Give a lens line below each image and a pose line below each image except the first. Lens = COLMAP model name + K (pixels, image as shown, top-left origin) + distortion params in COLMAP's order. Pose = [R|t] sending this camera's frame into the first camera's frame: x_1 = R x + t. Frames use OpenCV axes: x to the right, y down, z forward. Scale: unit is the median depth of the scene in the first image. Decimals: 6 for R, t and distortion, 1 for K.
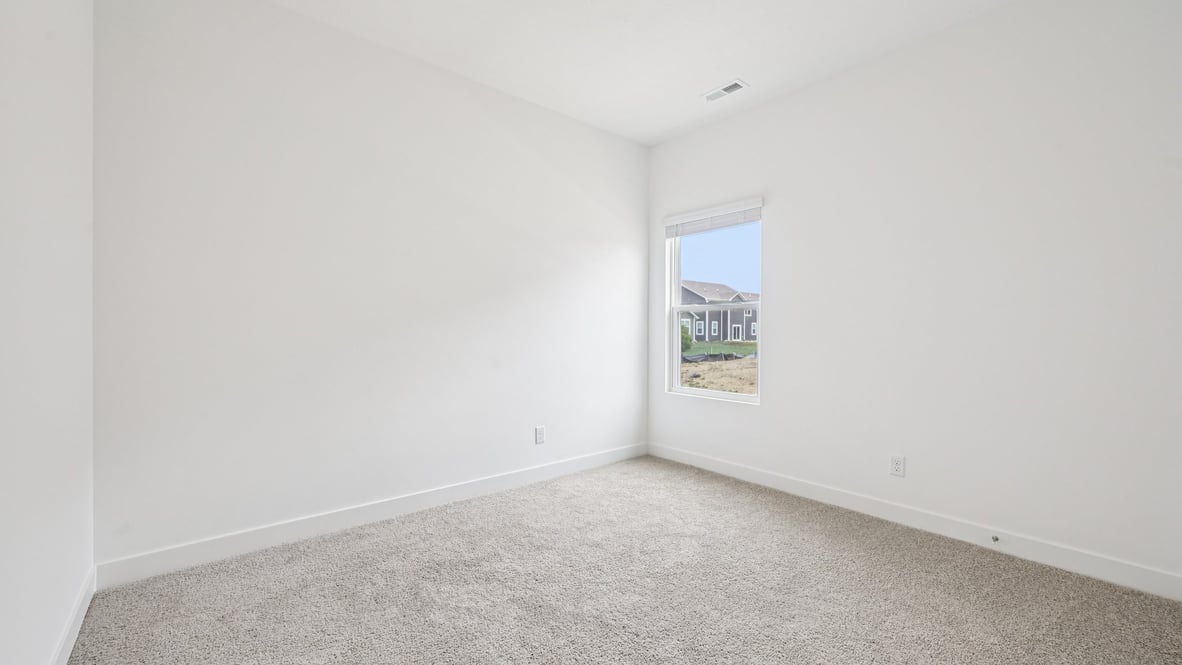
lens RADIAL K [[467.7, 0, 591.0], [0, 467.7, 332.5], [0, 0, 1]] dist [0.003612, 0.000262]
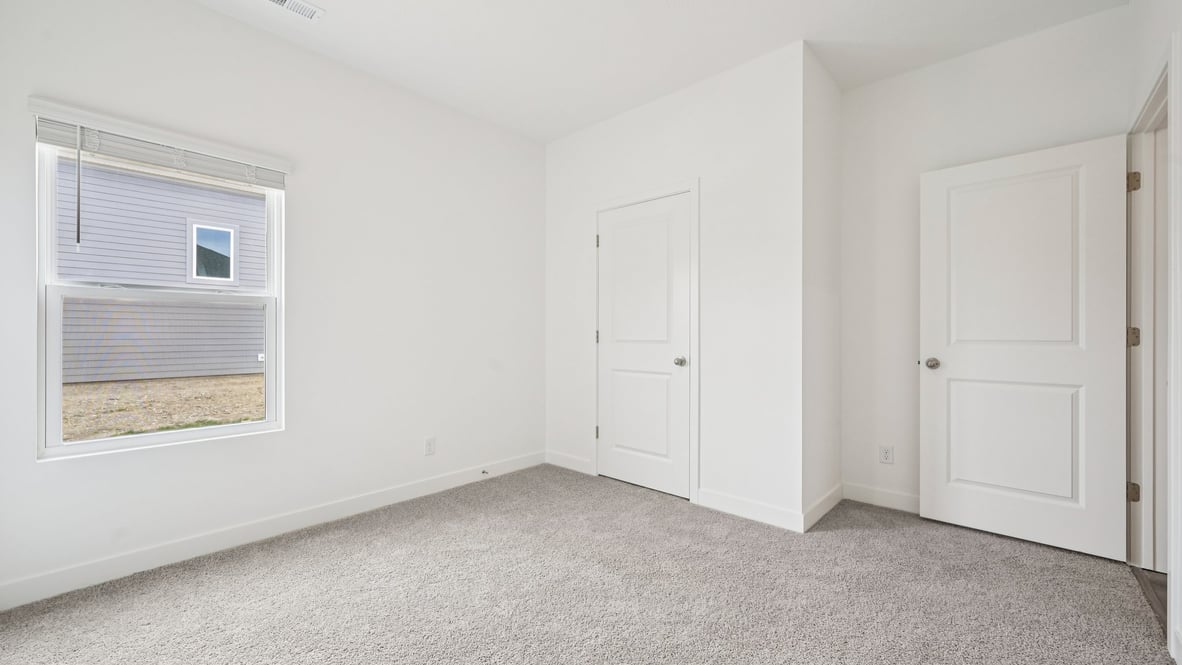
lens RADIAL K [[467.7, 0, 591.0], [0, 467.7, 332.5], [0, 0, 1]] dist [0.003612, 0.000262]
pose [[-0.130109, 0.000796, 0.991499, -0.558690], [0.001812, 0.999998, -0.000565, -0.004548], [-0.991498, 0.001723, -0.130111, 0.714275]]
